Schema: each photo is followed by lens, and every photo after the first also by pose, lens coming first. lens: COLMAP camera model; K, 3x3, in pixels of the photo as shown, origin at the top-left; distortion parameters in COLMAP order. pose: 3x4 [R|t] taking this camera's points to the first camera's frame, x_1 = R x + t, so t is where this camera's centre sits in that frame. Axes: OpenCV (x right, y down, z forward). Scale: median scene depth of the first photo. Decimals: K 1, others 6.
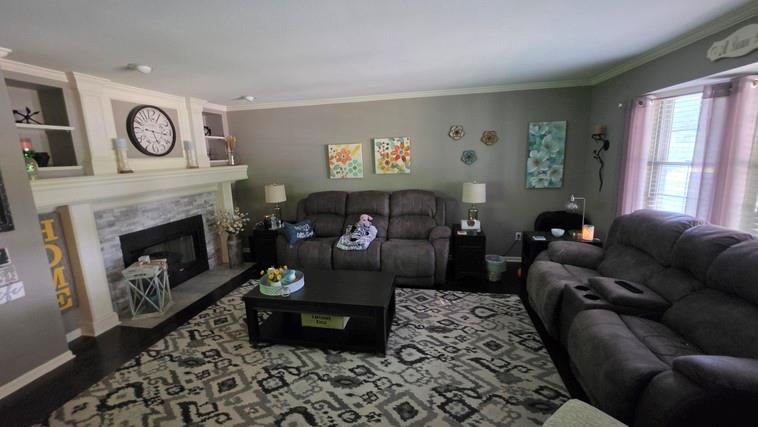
lens RADIAL K [[305.3, 0, 374.0], [0, 305.3, 209.0], [0, 0, 1]] dist [-0.001350, 0.000574]
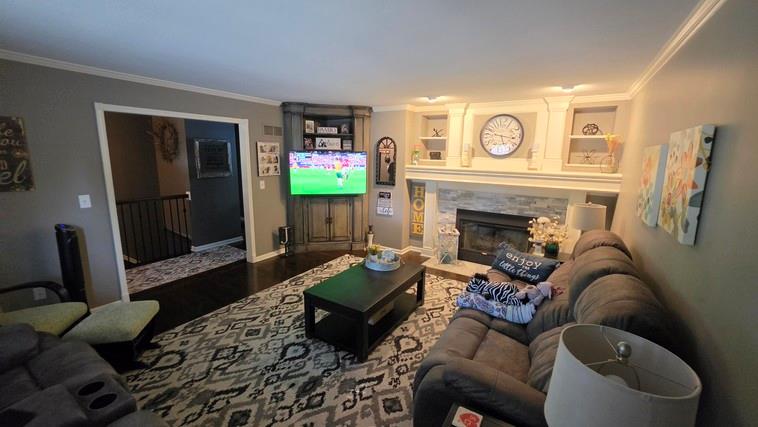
lens RADIAL K [[305.3, 0, 377.9], [0, 305.3, 209.4], [0, 0, 1]] dist [-0.001350, 0.000574]
pose [[-0.352783, 0.197955, -0.914526, 0.833977], [-0.174430, 0.946321, 0.272124, -0.307643], [0.919303, 0.255521, -0.299316, 1.364163]]
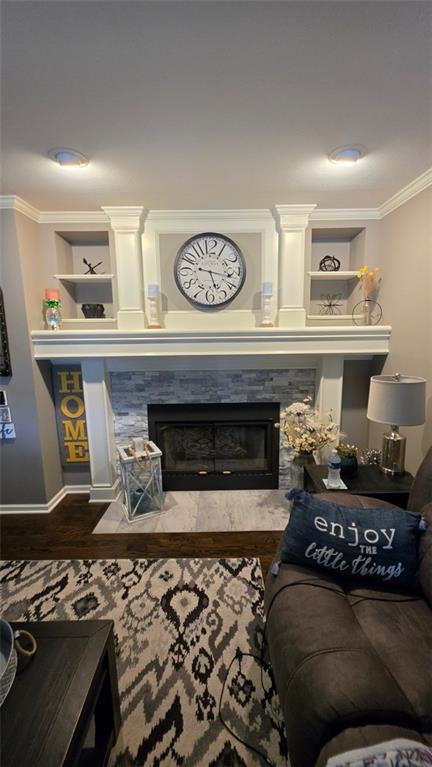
lens RADIAL K [[308.9, 0, 218.2], [0, 308.9, 378.3], [0, 0, 1]] dist [-0.001350, 0.000574]
pose [[0.209859, 0.188722, -0.959345, 0.002125], [-0.168750, 0.973461, 0.154585, -0.179202], [0.963059, 0.129448, 0.236137, 1.221141]]
